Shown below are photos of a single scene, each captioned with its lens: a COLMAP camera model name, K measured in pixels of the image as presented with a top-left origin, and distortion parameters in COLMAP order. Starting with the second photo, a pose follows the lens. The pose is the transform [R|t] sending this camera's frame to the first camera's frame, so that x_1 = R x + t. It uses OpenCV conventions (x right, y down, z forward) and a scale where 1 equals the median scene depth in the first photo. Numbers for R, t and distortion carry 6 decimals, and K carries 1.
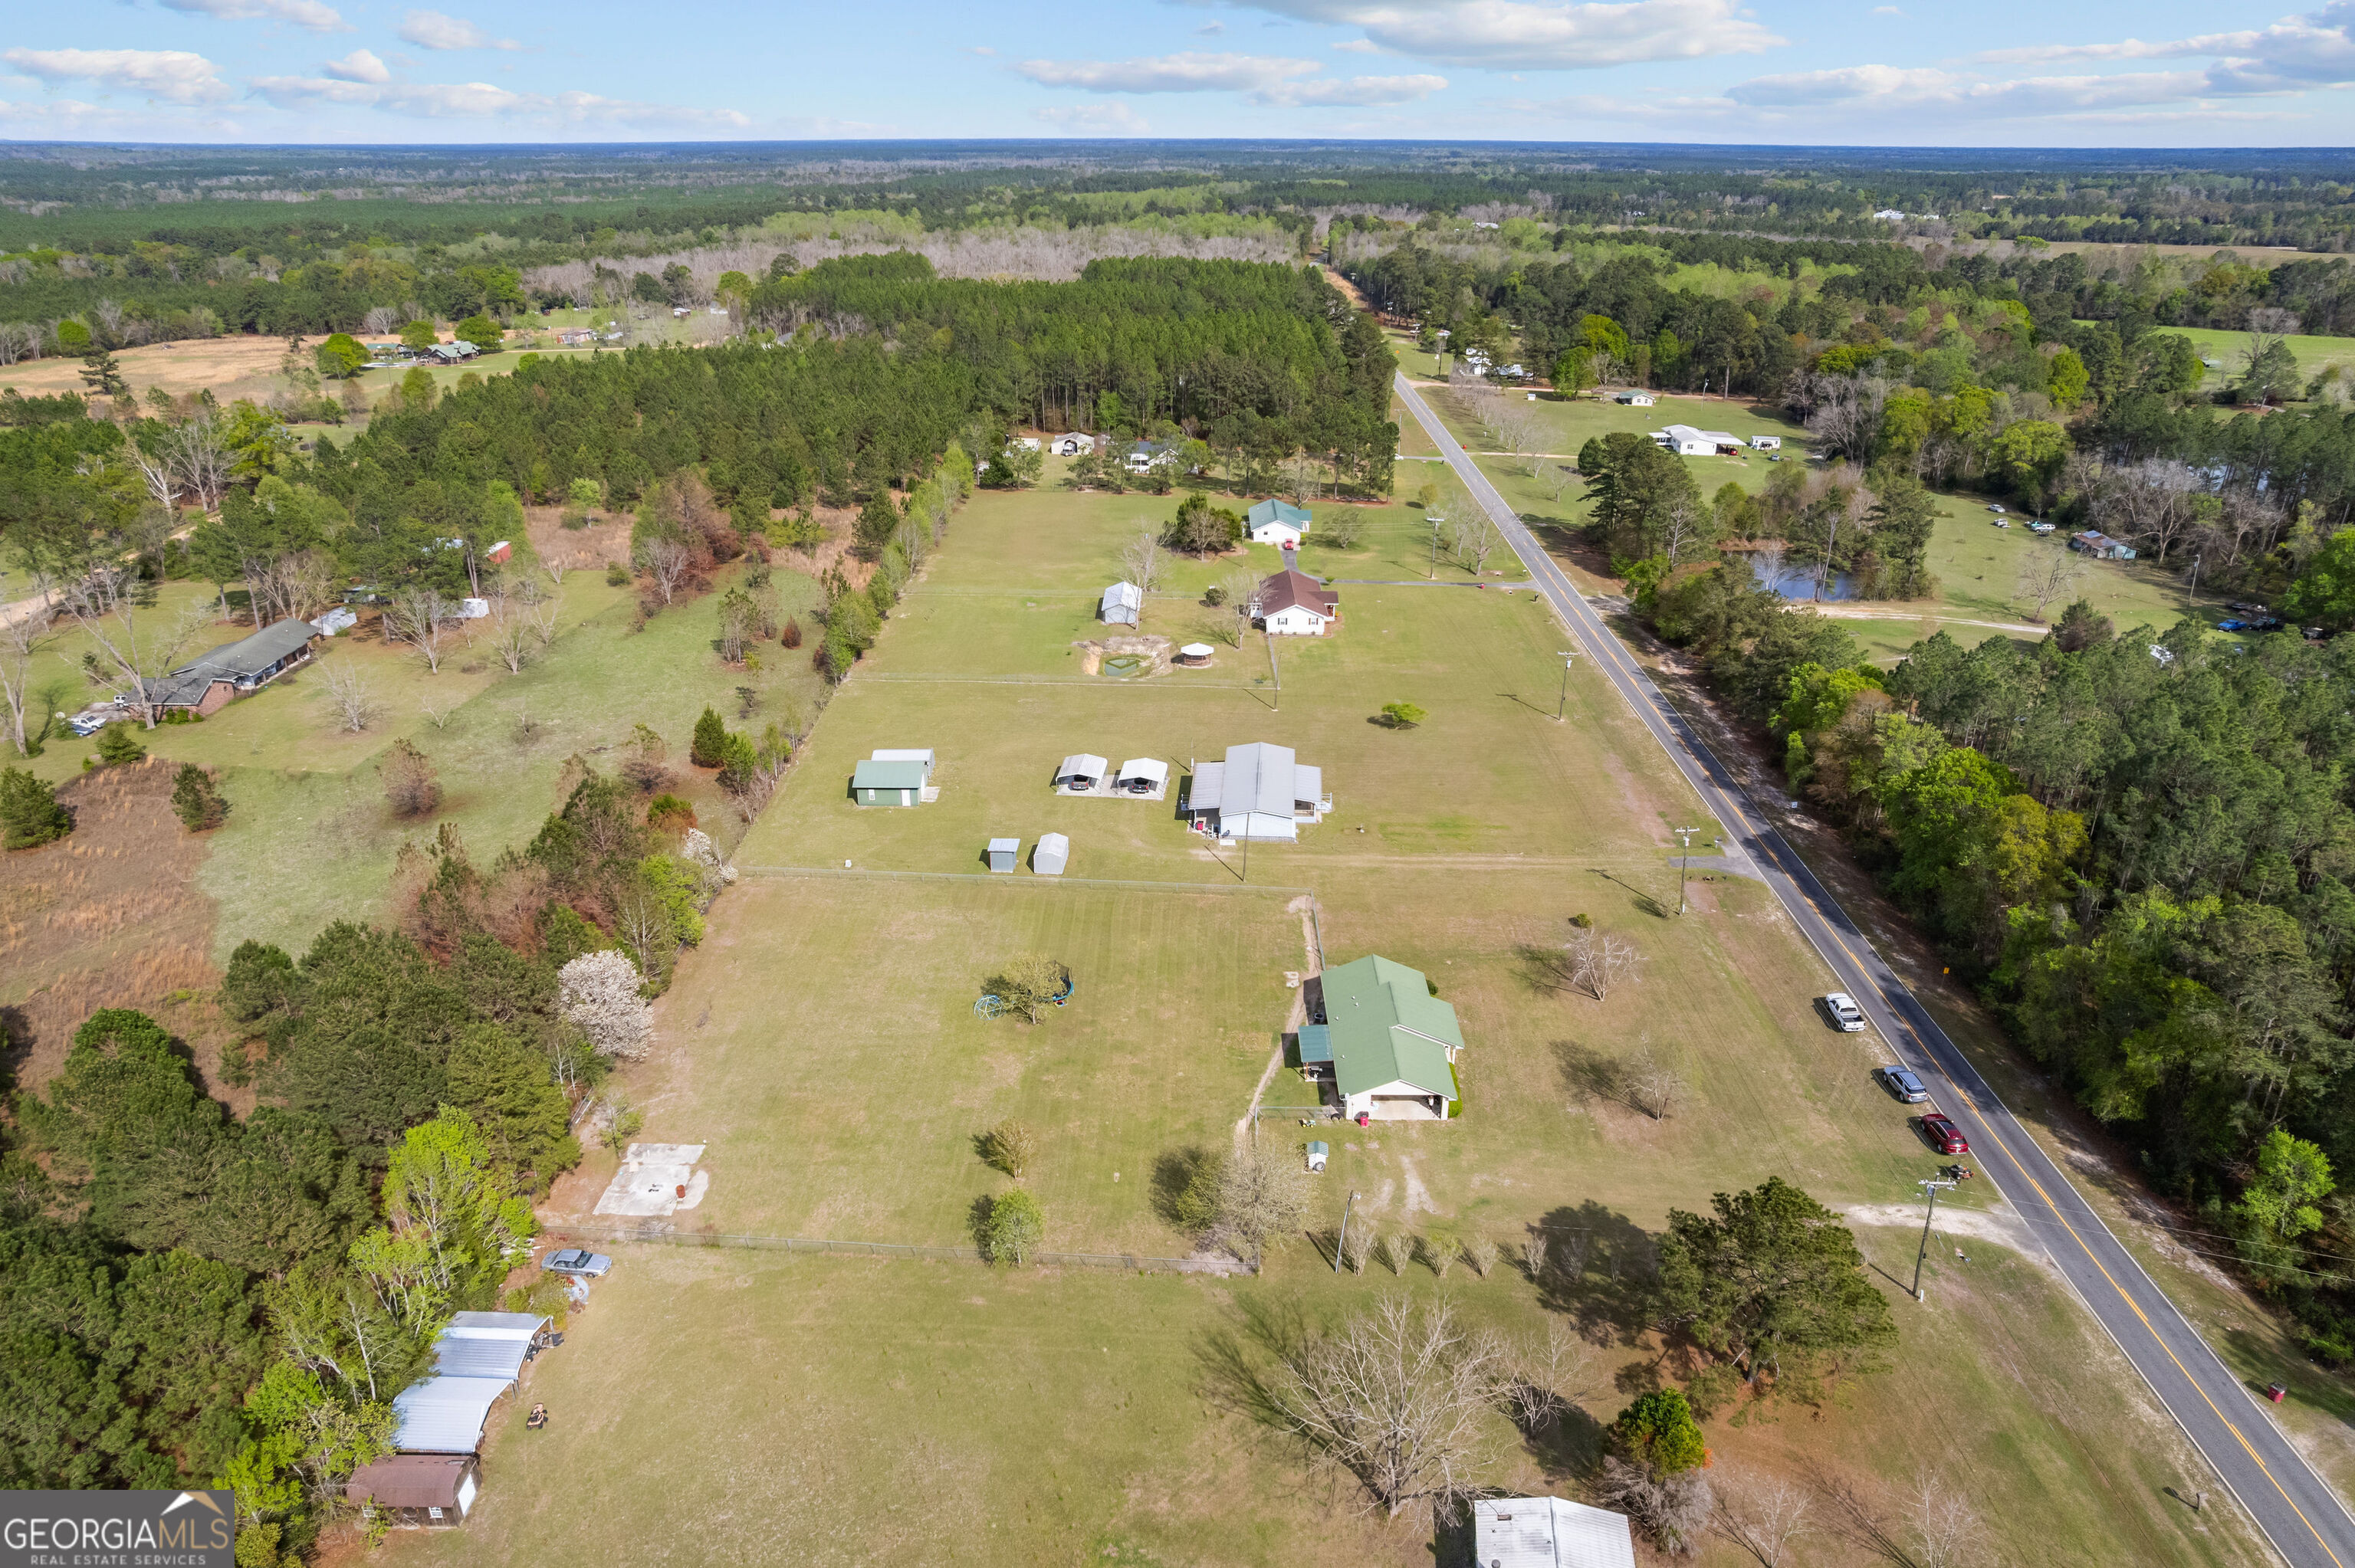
lens RADIAL K [[1528.3, 0, 1177.5], [0, 1528.3, 784.0], [0, 0, 1]] dist [0.005559, -0.002814]
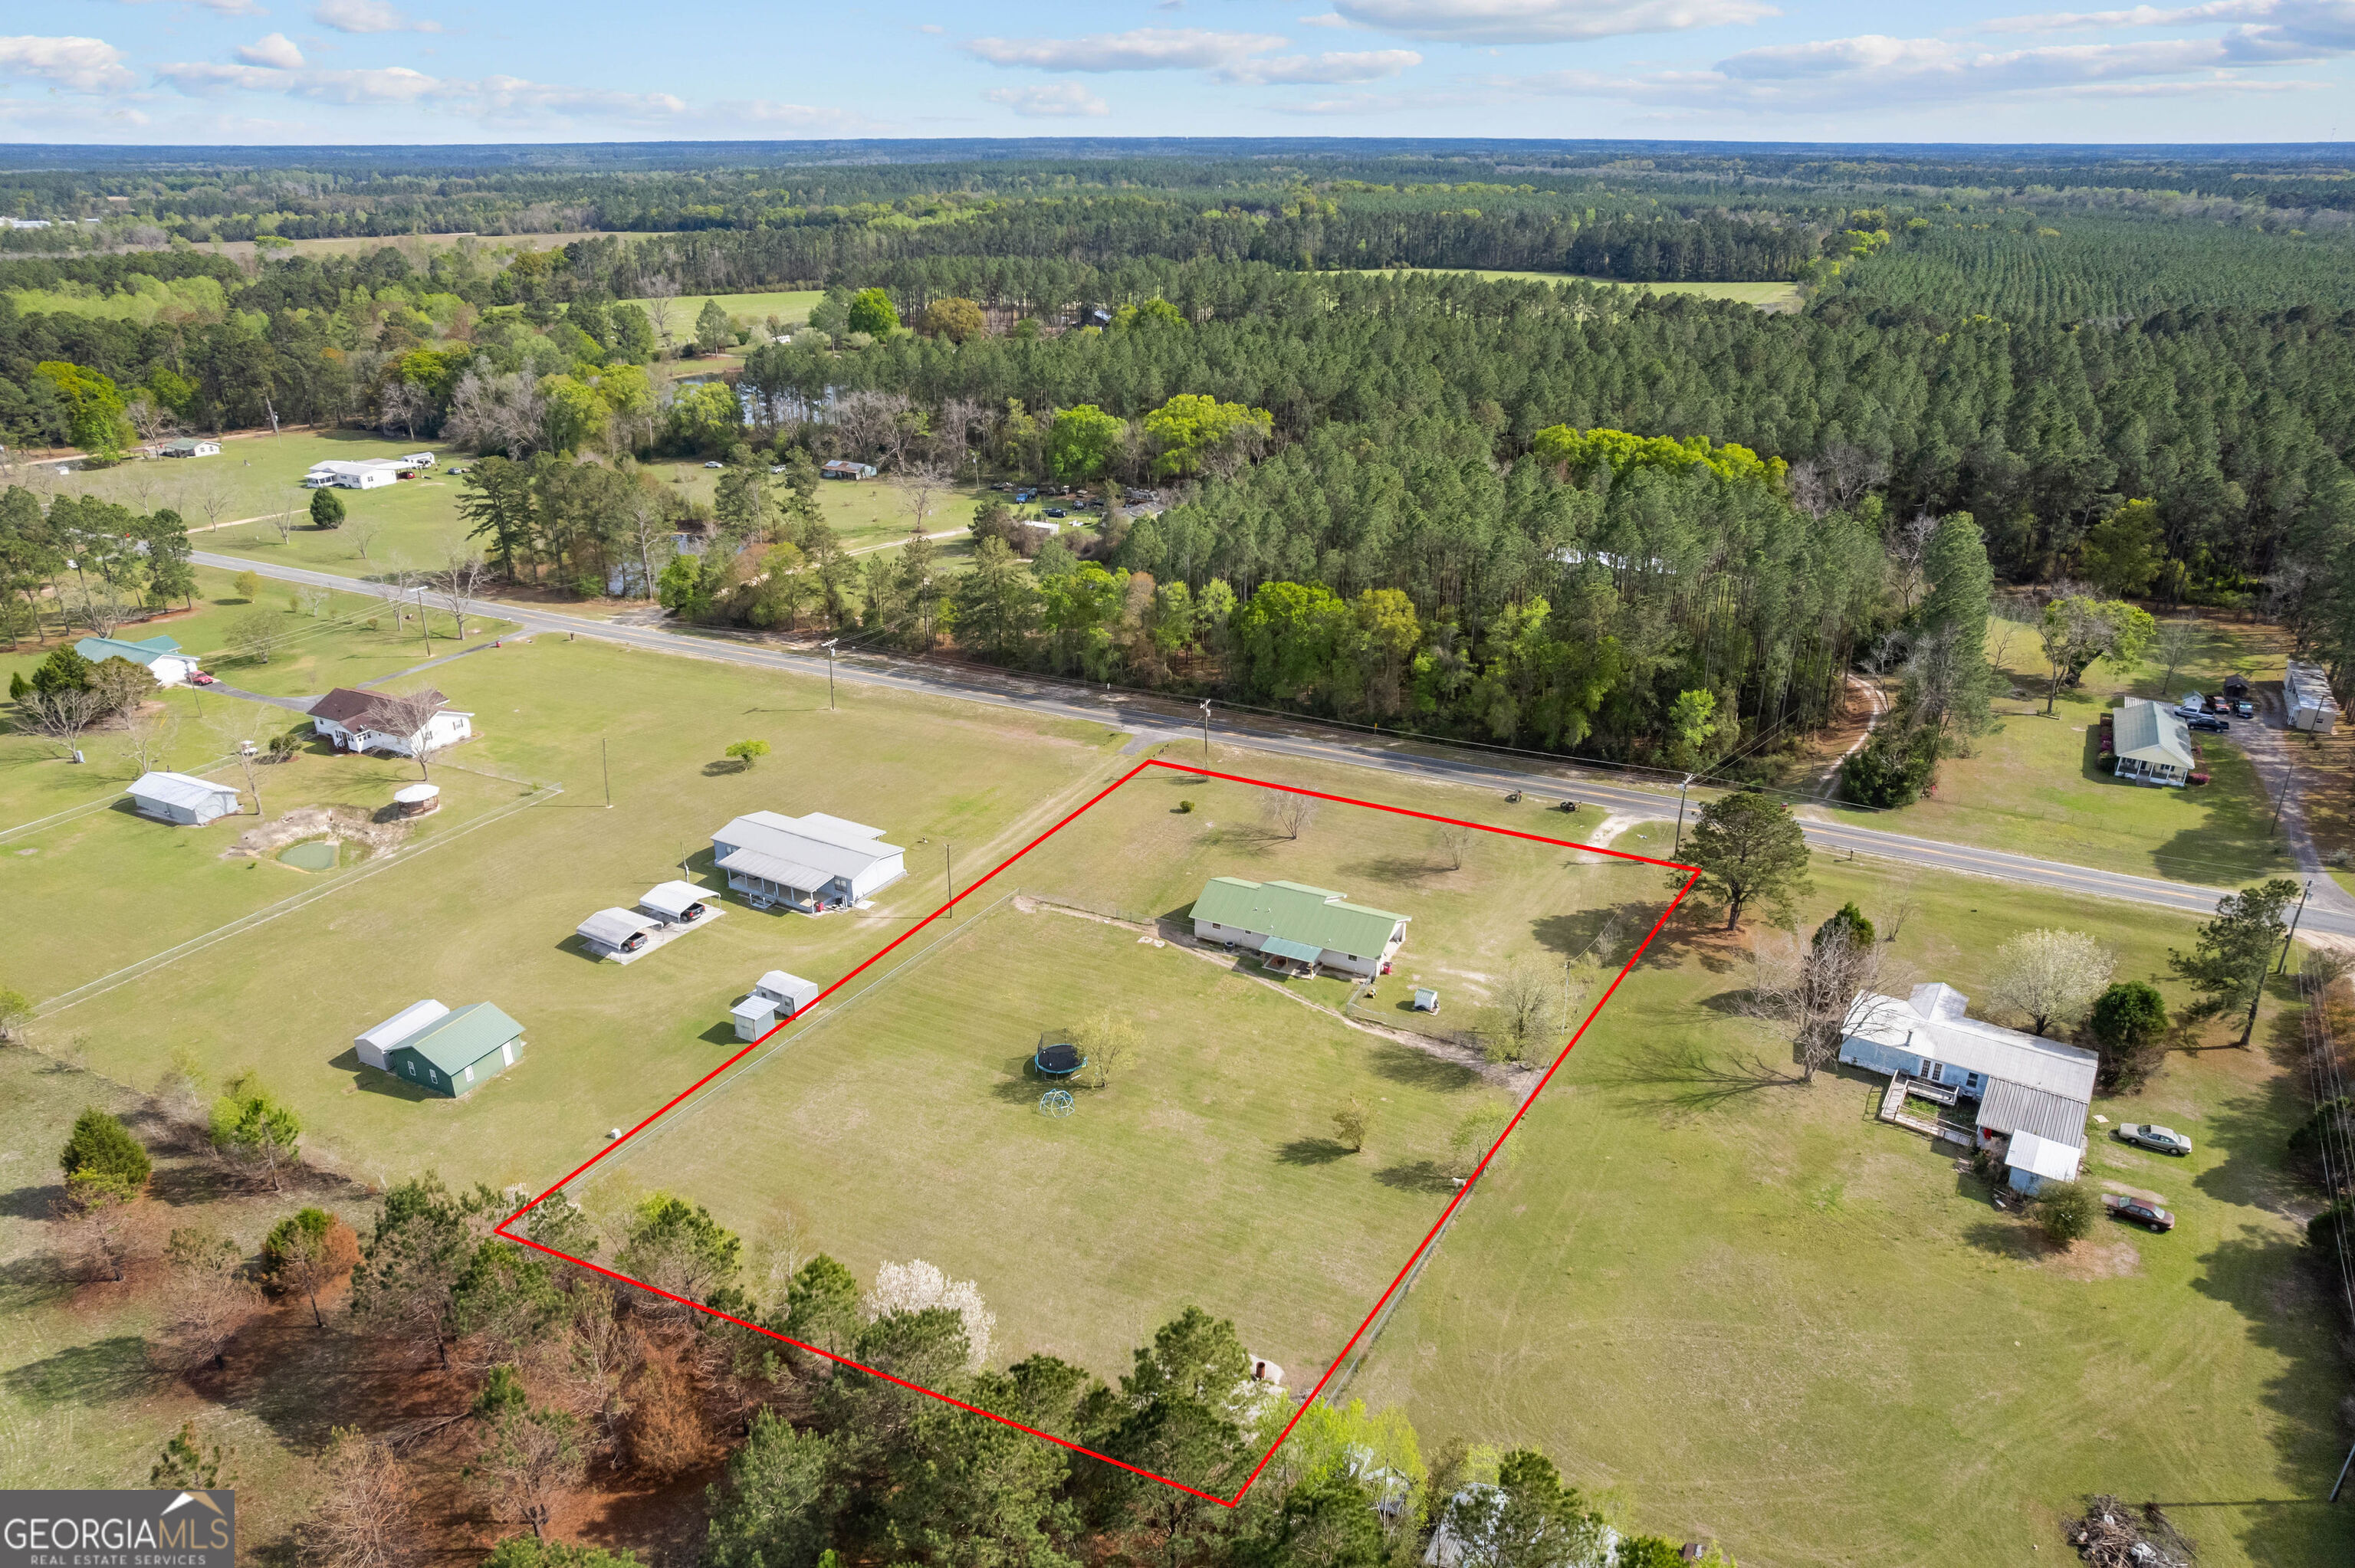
lens RADIAL K [[1495.4, 0, 1177.7], [0, 1495.4, 834.0], [0, 0, 1]] dist [0.021172, -0.001426]
pose [[0.475407, -0.395038, 0.786087, -0.470300], [0.369412, 0.900567, 0.229157, -0.113318], [-0.798450, 0.181448, 0.574068, 0.261555]]
